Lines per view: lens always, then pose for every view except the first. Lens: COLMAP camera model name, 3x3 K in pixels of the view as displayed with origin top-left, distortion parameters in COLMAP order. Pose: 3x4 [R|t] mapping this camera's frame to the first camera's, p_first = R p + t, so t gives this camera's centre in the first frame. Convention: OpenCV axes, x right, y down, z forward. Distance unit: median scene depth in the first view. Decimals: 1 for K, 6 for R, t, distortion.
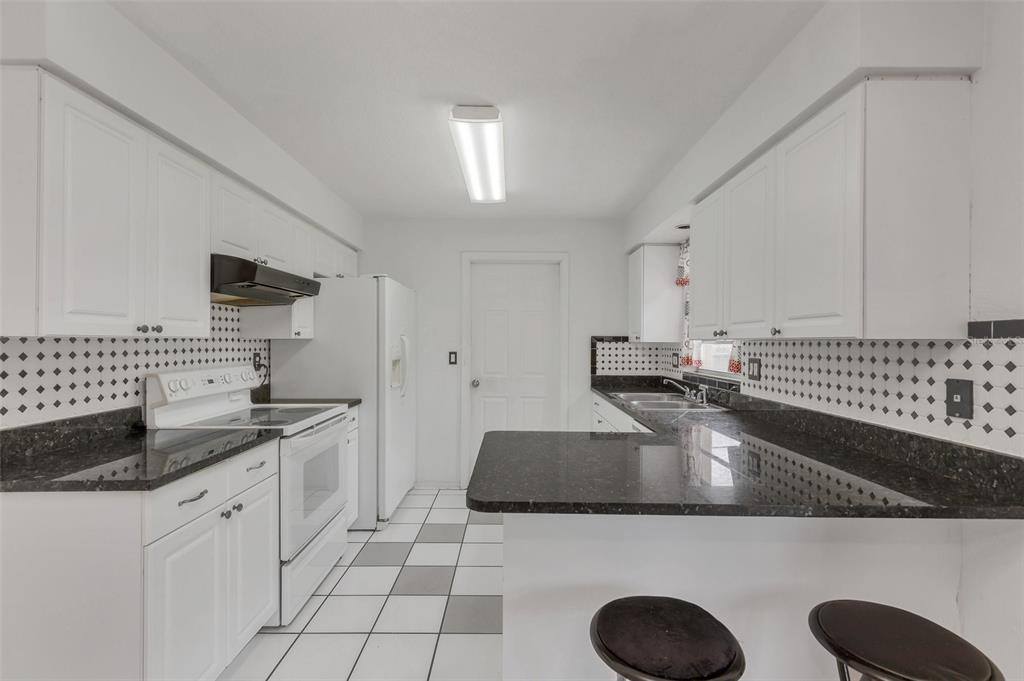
lens RADIAL K [[460.8, 0, 498.8], [0, 460.8, 340.8], [0, 0, 1]] dist [0.000940, -0.000122]
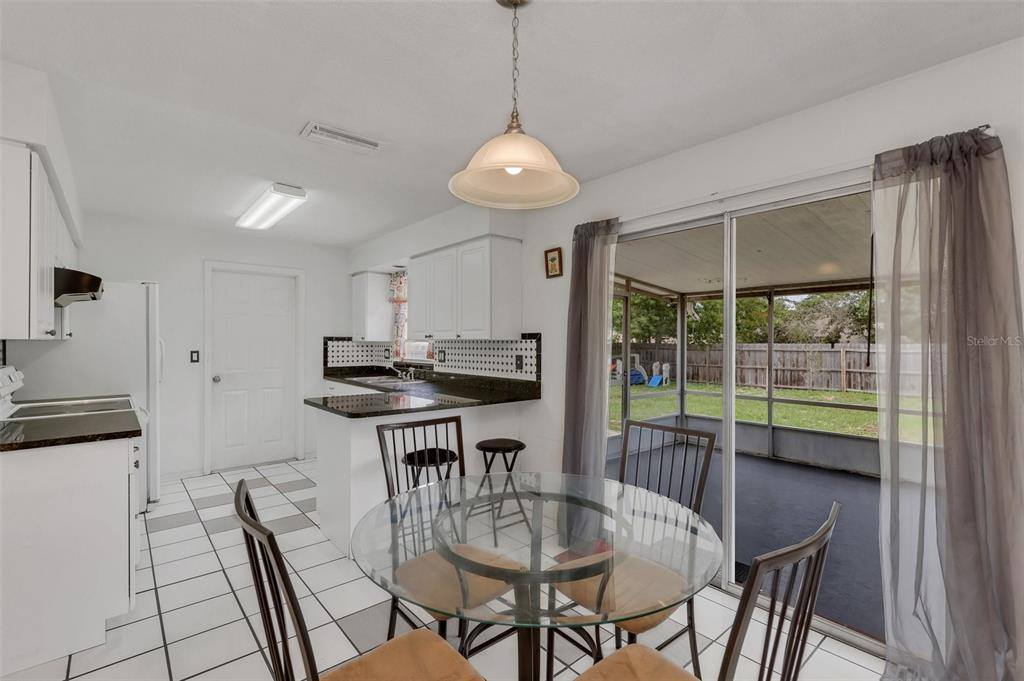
lens RADIAL K [[460.8, 0, 514.1], [0, 460.8, 338.9], [0, 0, 1]] dist [0.000940, -0.000122]
pose [[0.746220, -0.000725, 0.665699, -0.405887], [0.001755, 0.999998, -0.000878, -0.003301], [-0.665697, 0.001824, 0.746220, -0.494480]]
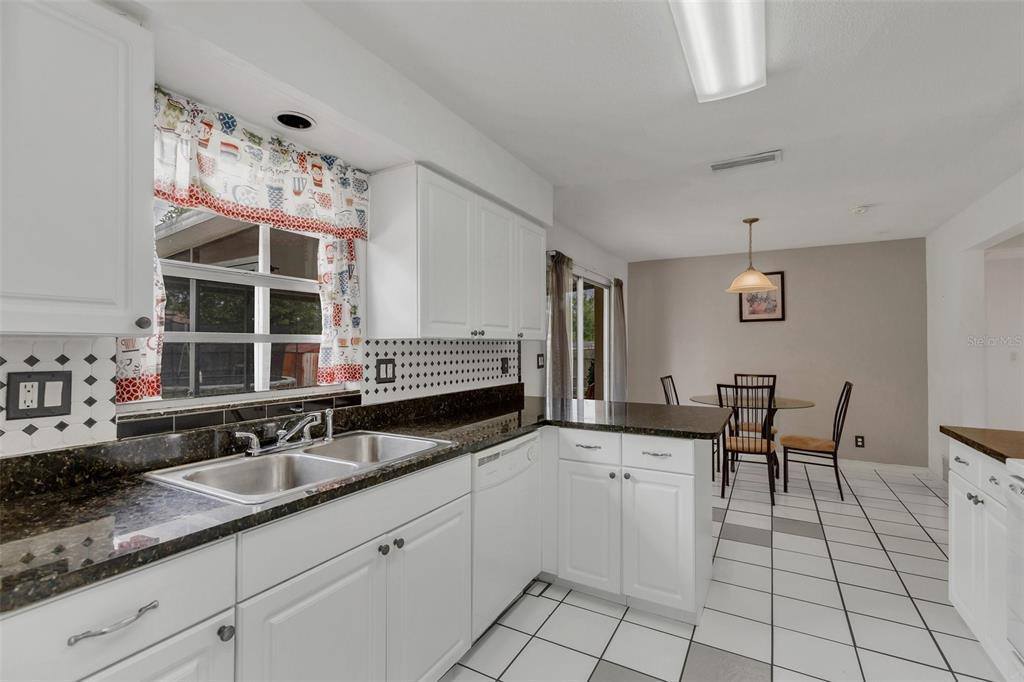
lens RADIAL K [[460.8, 0, 509.0], [0, 460.8, 343.2], [0, 0, 1]] dist [0.000940, -0.000122]
pose [[-0.881069, -0.006648, 0.472941, -0.074614], [-0.008627, 0.999961, -0.002016, 0.007268], [-0.472909, -0.005857, -0.881092, 1.607011]]
